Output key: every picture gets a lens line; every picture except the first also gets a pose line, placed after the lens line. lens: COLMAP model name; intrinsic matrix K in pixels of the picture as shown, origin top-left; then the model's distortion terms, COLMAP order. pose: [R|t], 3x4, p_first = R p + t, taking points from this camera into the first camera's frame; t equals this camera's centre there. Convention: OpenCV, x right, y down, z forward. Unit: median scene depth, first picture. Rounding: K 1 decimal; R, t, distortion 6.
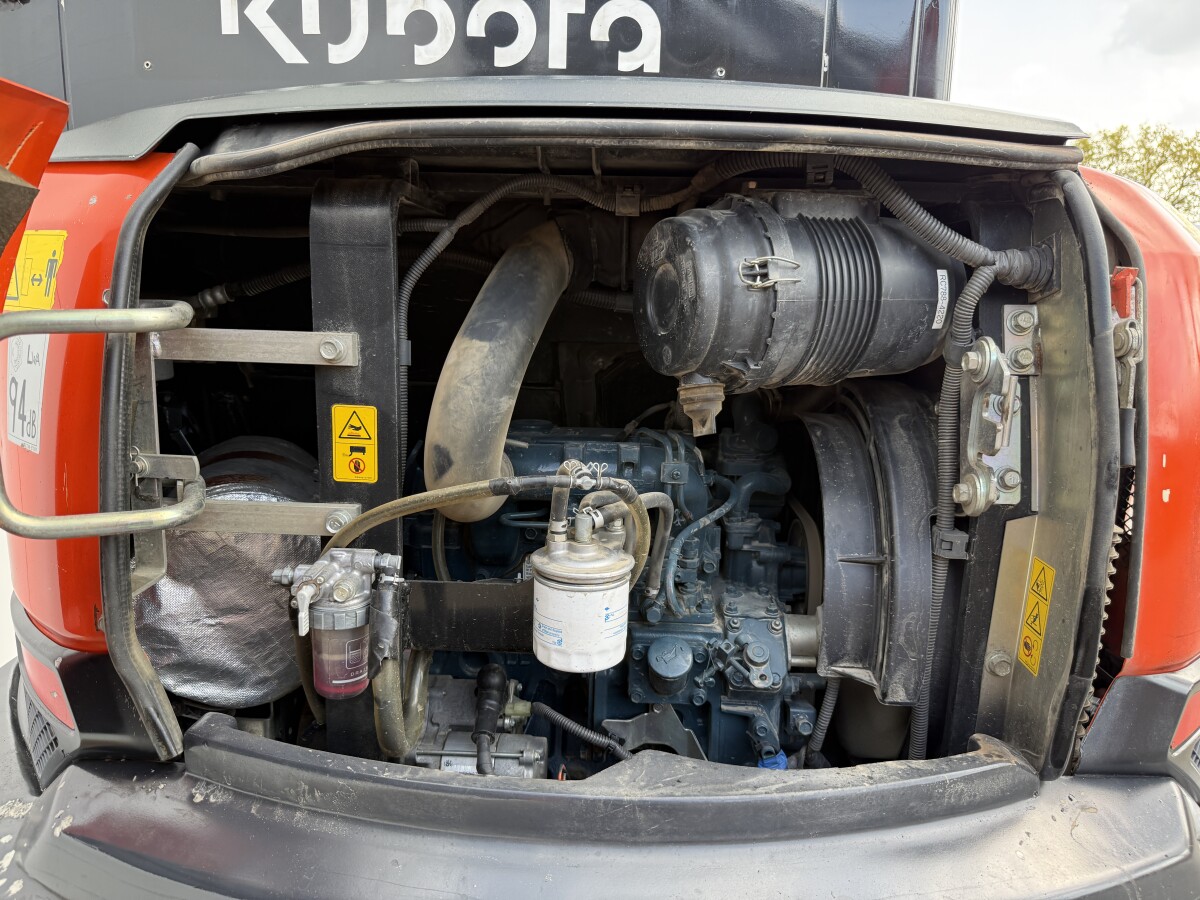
lens RADIAL K [[832.5, 0, 577.8], [0, 832.5, 464.9], [0, 0, 1]] dist [0.188913, -0.367515]
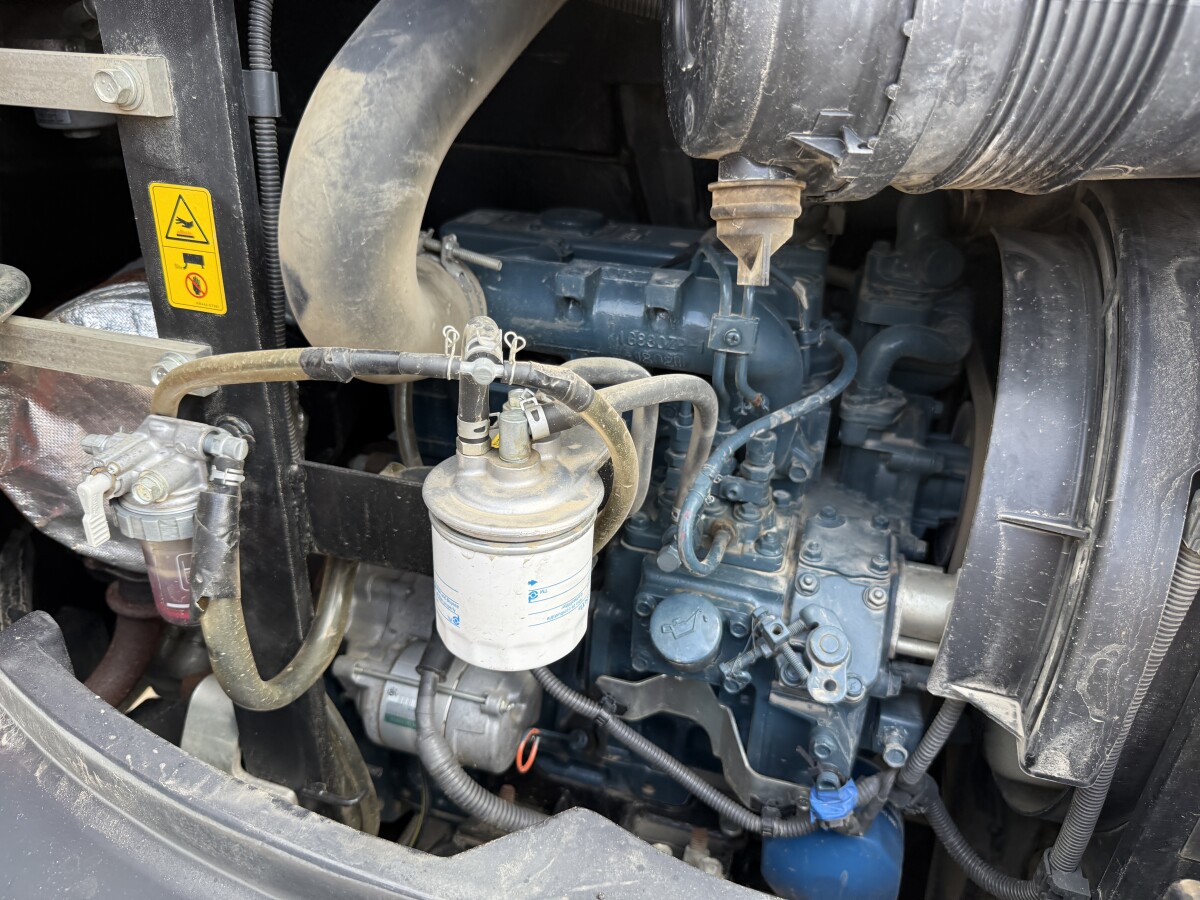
lens RADIAL K [[844.4, 0, 601.0], [0, 844.4, 448.2], [0, 0, 1]] dist [0.050371, -0.084971]
pose [[0.970391, 0.120323, -0.209437, 0.174714], [-0.064074, 0.964259, 0.257096, -0.063680], [0.232886, -0.236064, 0.943418, 0.444607]]
